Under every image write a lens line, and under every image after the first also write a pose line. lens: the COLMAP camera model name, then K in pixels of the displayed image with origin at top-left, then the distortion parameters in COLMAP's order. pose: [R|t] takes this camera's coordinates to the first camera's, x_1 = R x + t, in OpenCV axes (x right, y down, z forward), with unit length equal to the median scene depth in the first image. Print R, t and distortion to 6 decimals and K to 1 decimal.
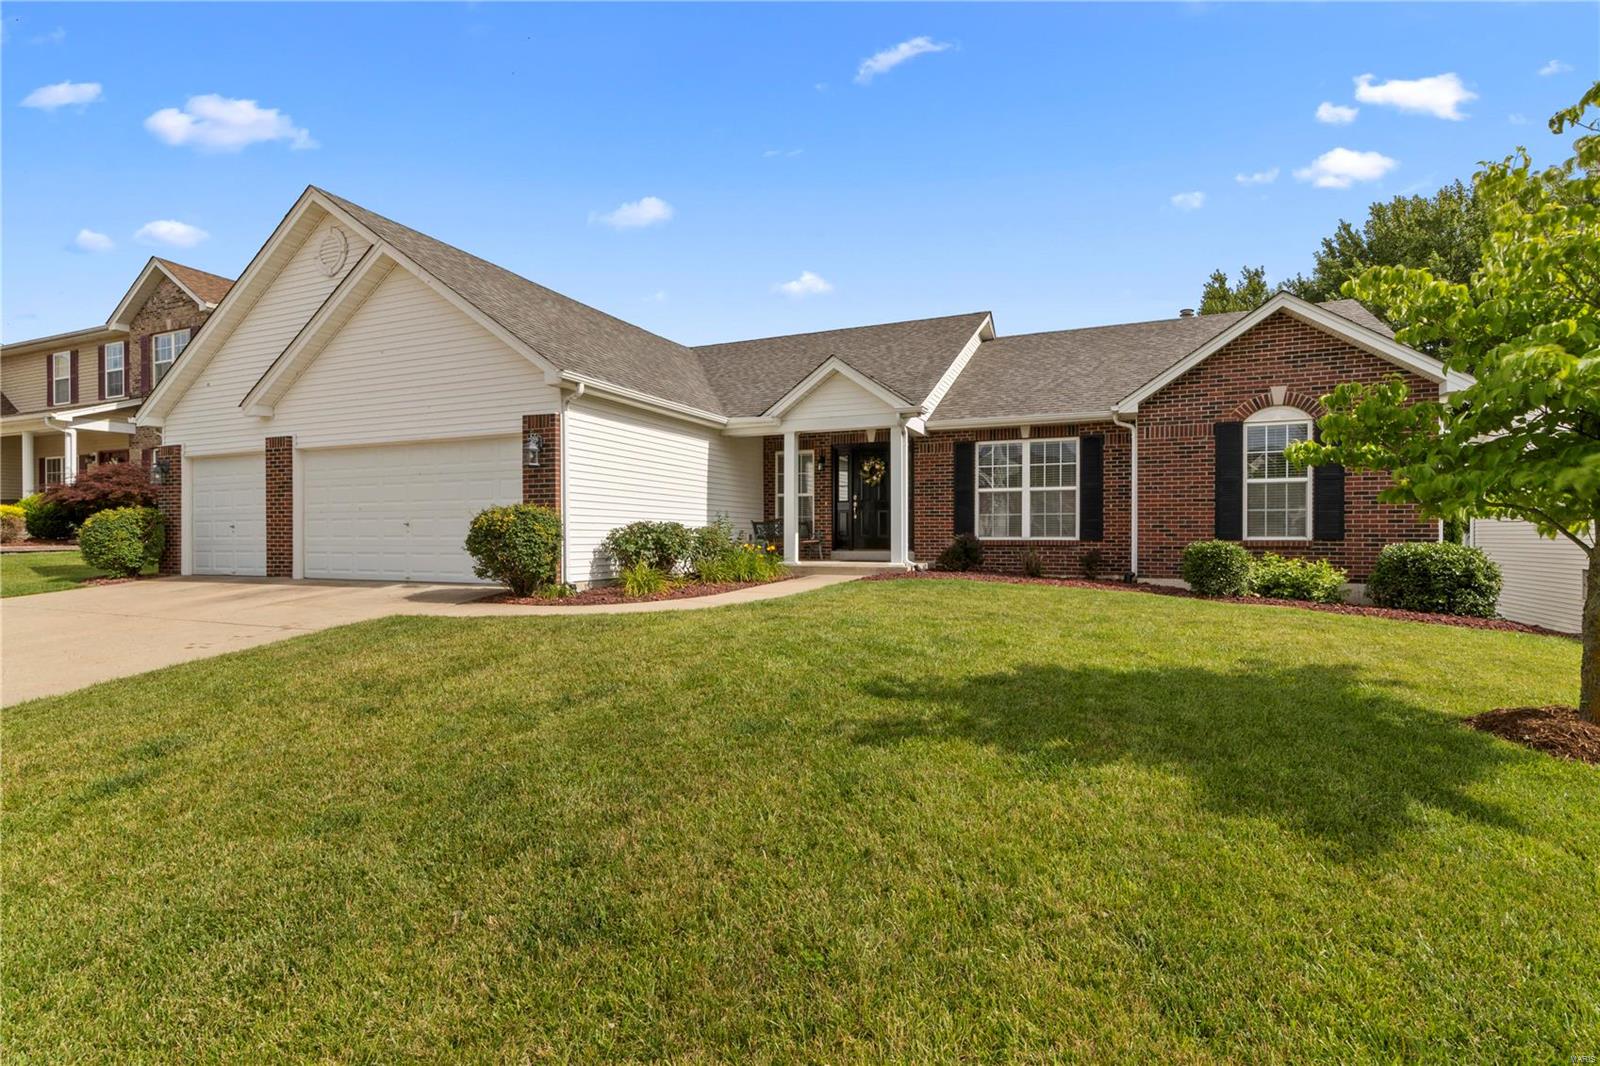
lens RADIAL K [[725.7, 0, 800.0], [0, 725.7, 533.0], [0, 0, 1]] dist [0.001218, -0.000082]
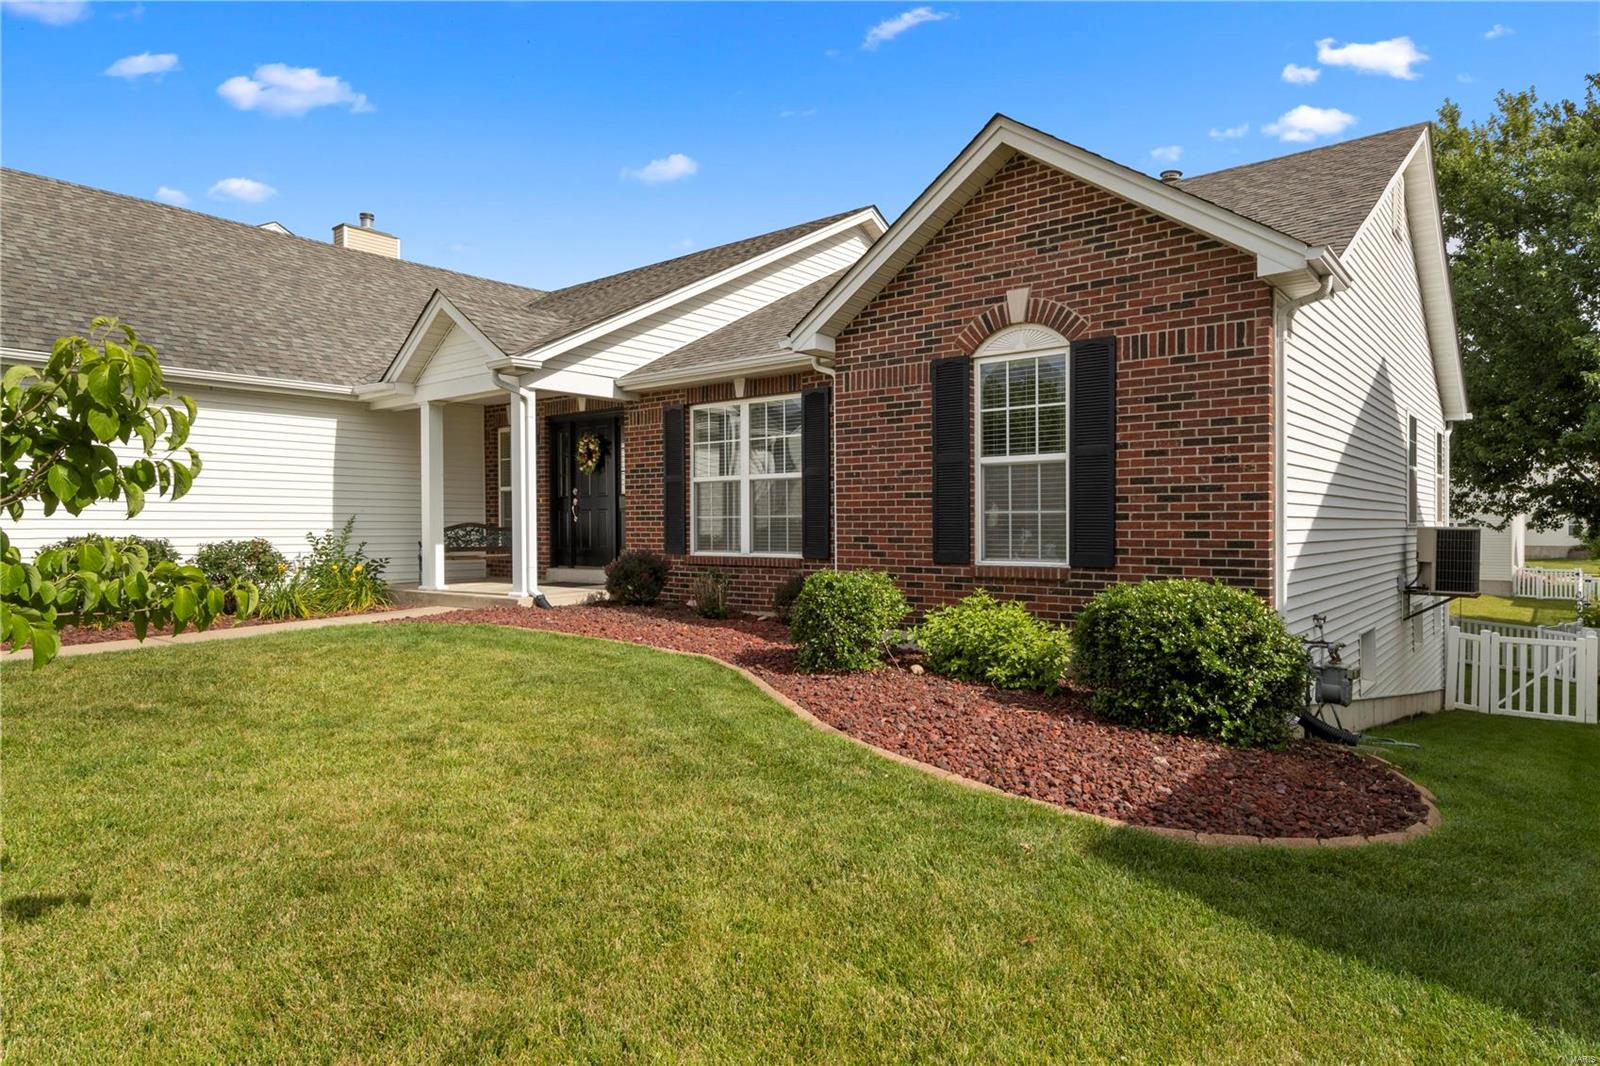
lens RADIAL K [[906.7, 0, 800.0], [0, 906.7, 533.0], [0, 0, 1]] dist [-0.006027, -0.001129]
pose [[0.965693, -0.004143, -0.259654, 0.588769], [0.008968, 0.999808, 0.017403, -0.025582], [0.259532, -0.019134, 0.965545, 0.247822]]
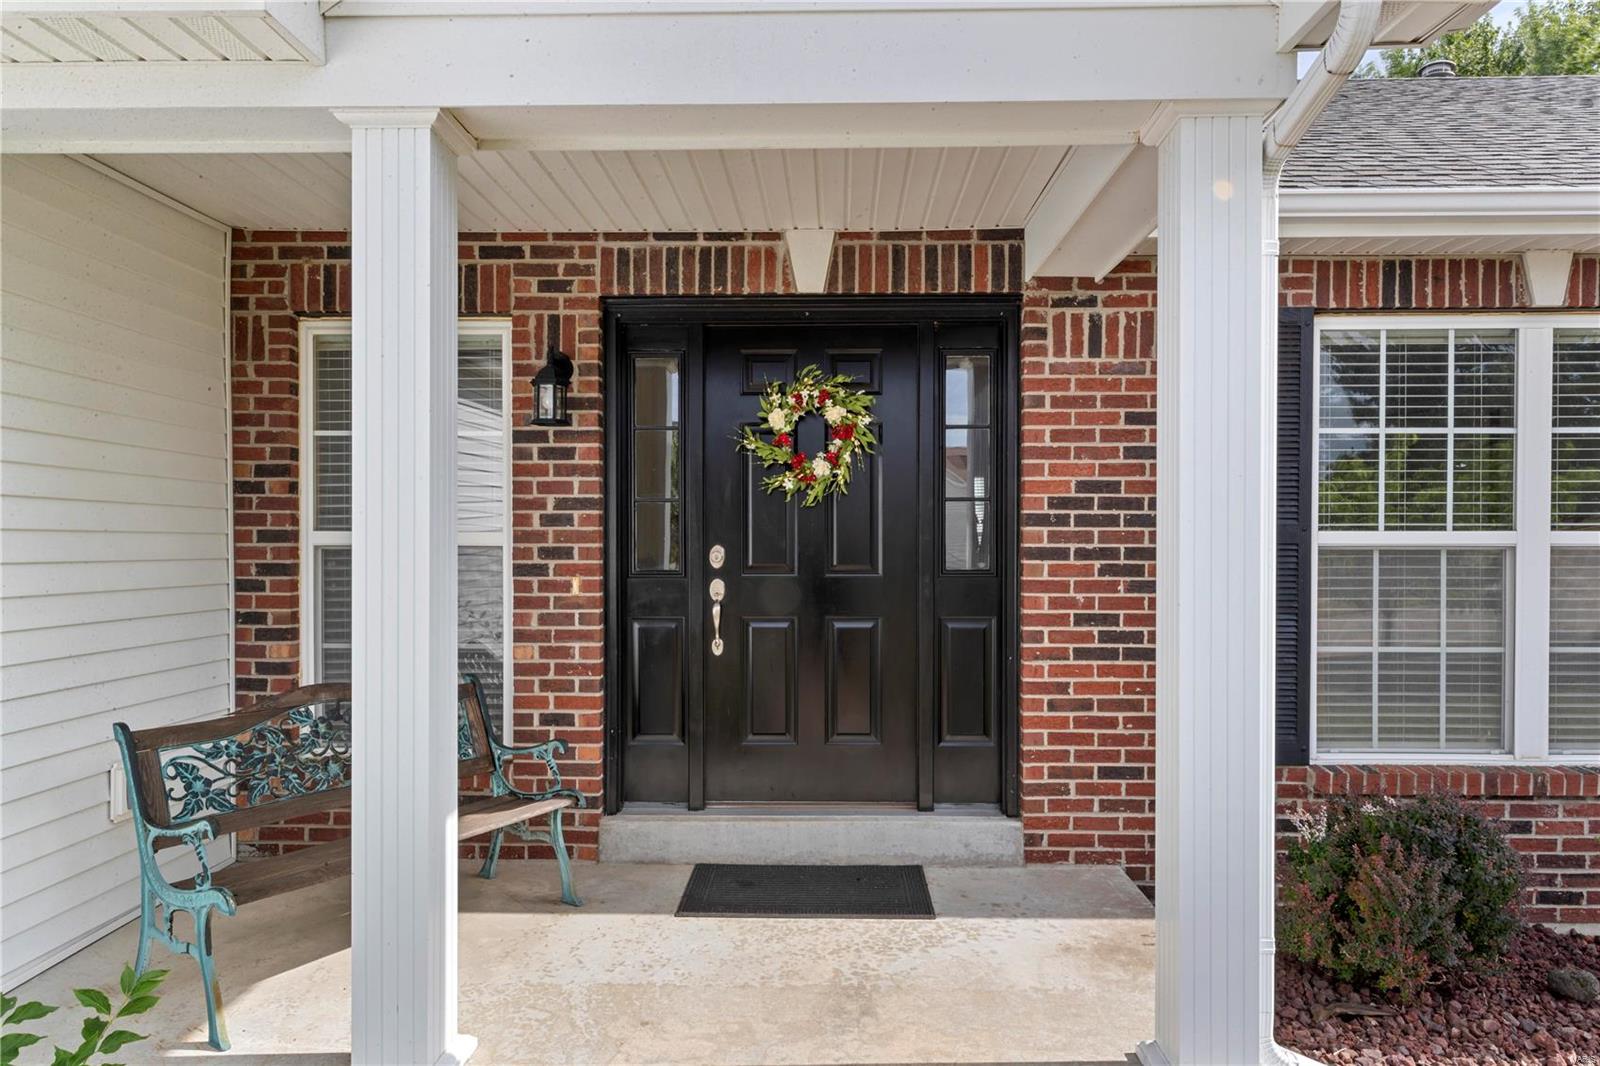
lens RADIAL K [[1075.8, 0, 800.1], [0, 1075.8, 541.0], [0, 0, 1]] dist [0.000952, 0.000608]
pose [[0.925344, -0.000219, 0.379128, -0.023353], [0.000790, 0.999999, -0.001351, -0.061087], [-0.379127, 0.001549, 0.925343, 0.809539]]
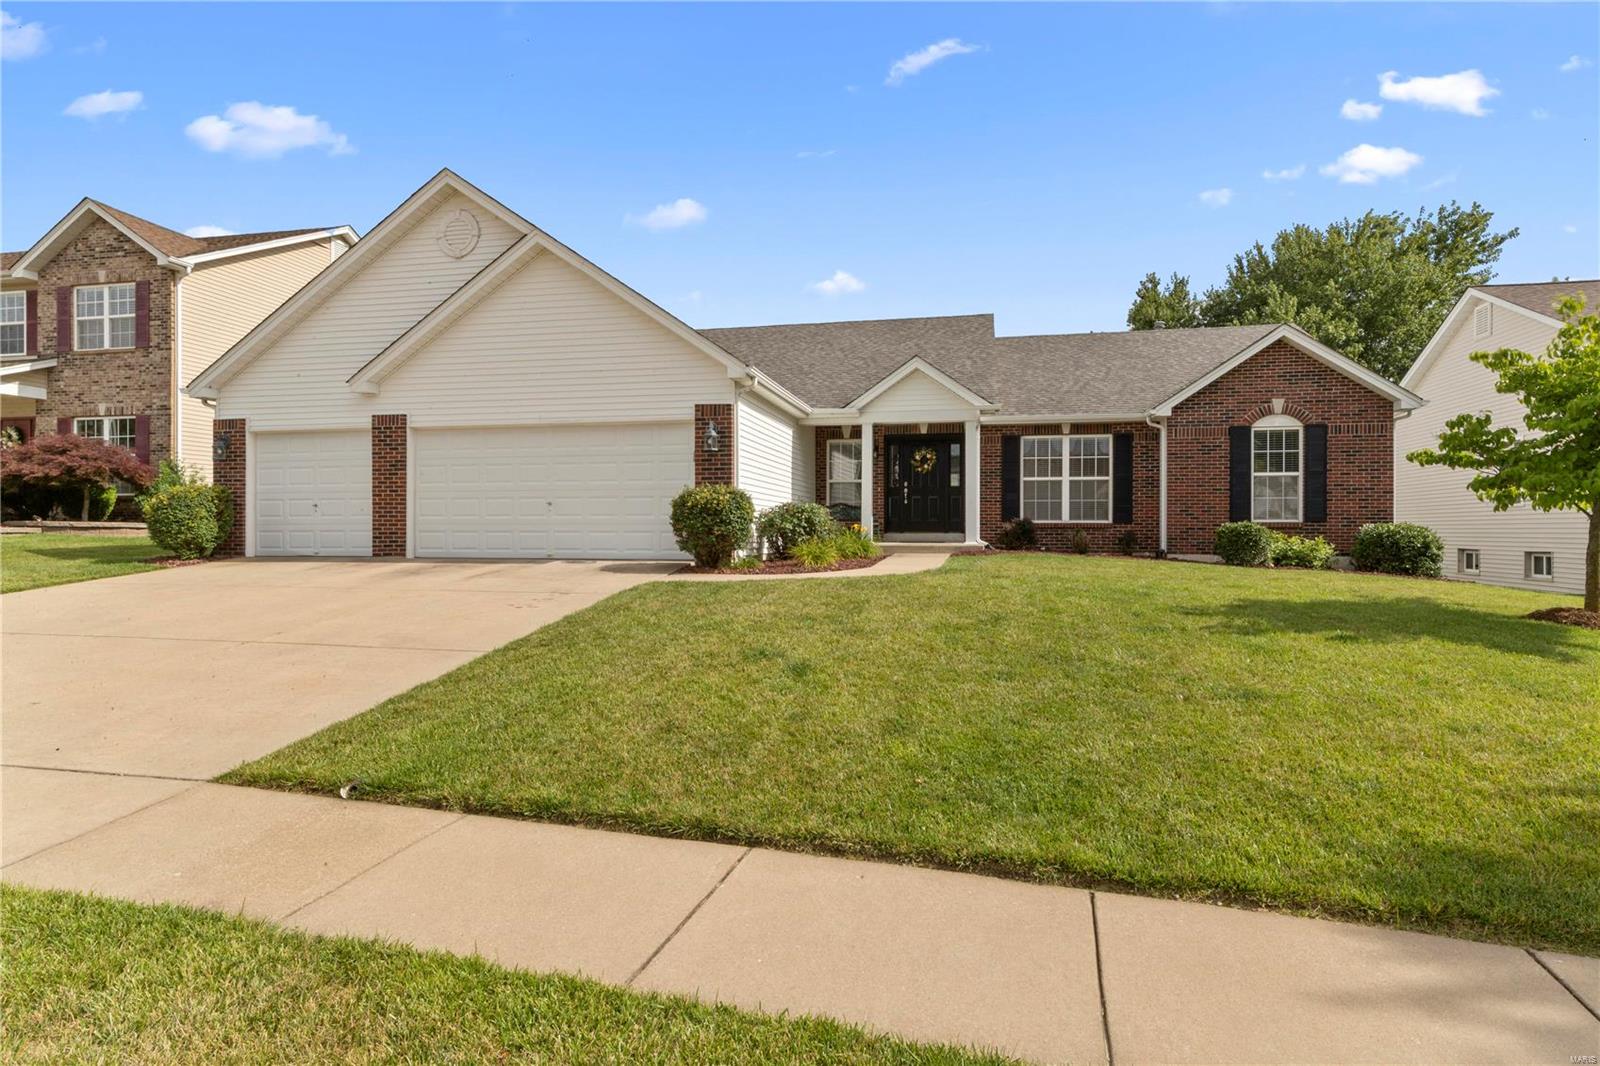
lens RADIAL K [[804.7, 0, 797.1], [0, 804.7, 522.3], [0, 0, 1]] dist [0.002937, 0.000684]
pose [[0.981337, 0.003746, 0.192258, -0.363209], [-0.002985, 0.999987, -0.004246, 0.016169], [-0.192271, 0.003593, 0.981335, -0.172847]]
